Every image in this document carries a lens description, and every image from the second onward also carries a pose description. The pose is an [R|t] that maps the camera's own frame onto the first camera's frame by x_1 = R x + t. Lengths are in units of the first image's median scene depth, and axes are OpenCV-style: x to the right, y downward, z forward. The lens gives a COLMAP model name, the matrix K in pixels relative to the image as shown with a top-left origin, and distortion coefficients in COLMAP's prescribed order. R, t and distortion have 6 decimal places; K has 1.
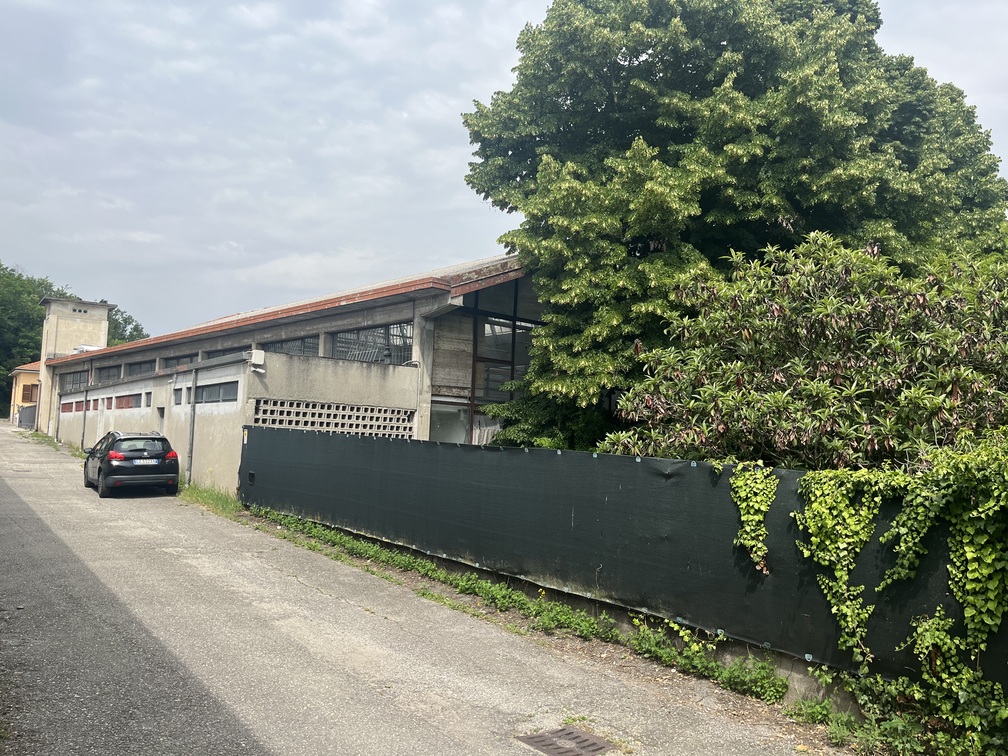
lens RADIAL K [[766.4, 0, 510.3], [0, 766.4, 368.8], [0, 0, 1]] dist [0.051956, -0.068355]
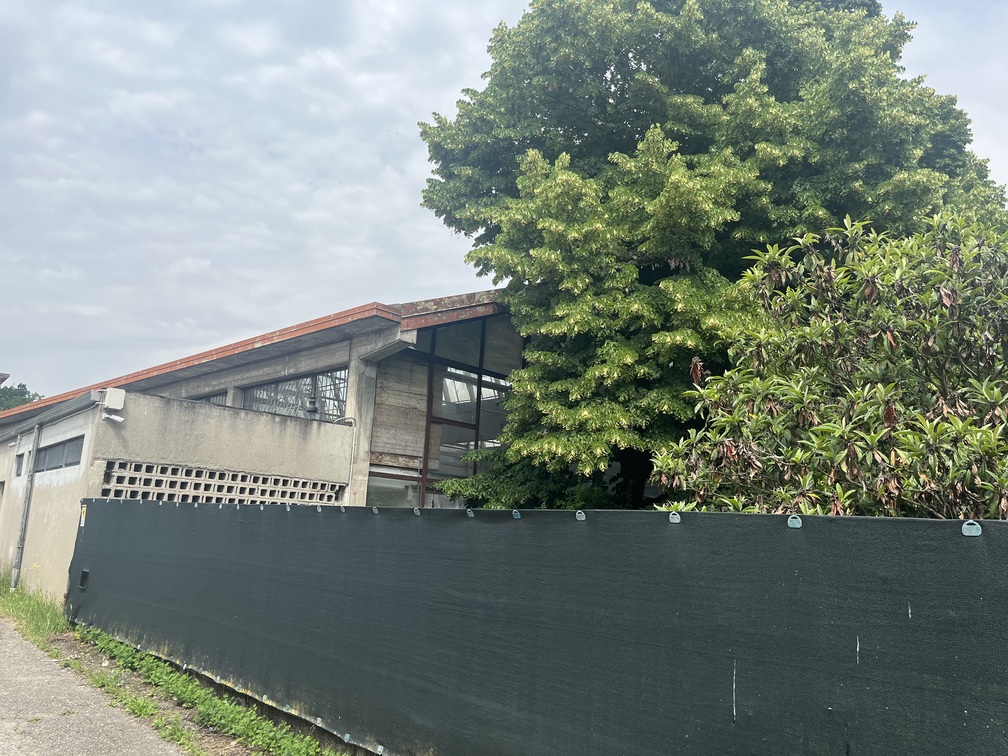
lens RADIAL K [[766.4, 0, 522.9], [0, 766.4, 374.3], [0, 0, 1]] dist [0.051956, -0.068355]
pose [[0.995923, 0.022855, 0.087260, -0.024457], [-0.012525, 0.993037, -0.117135, 0.036891], [-0.089329, 0.115565, 0.989275, 0.265810]]
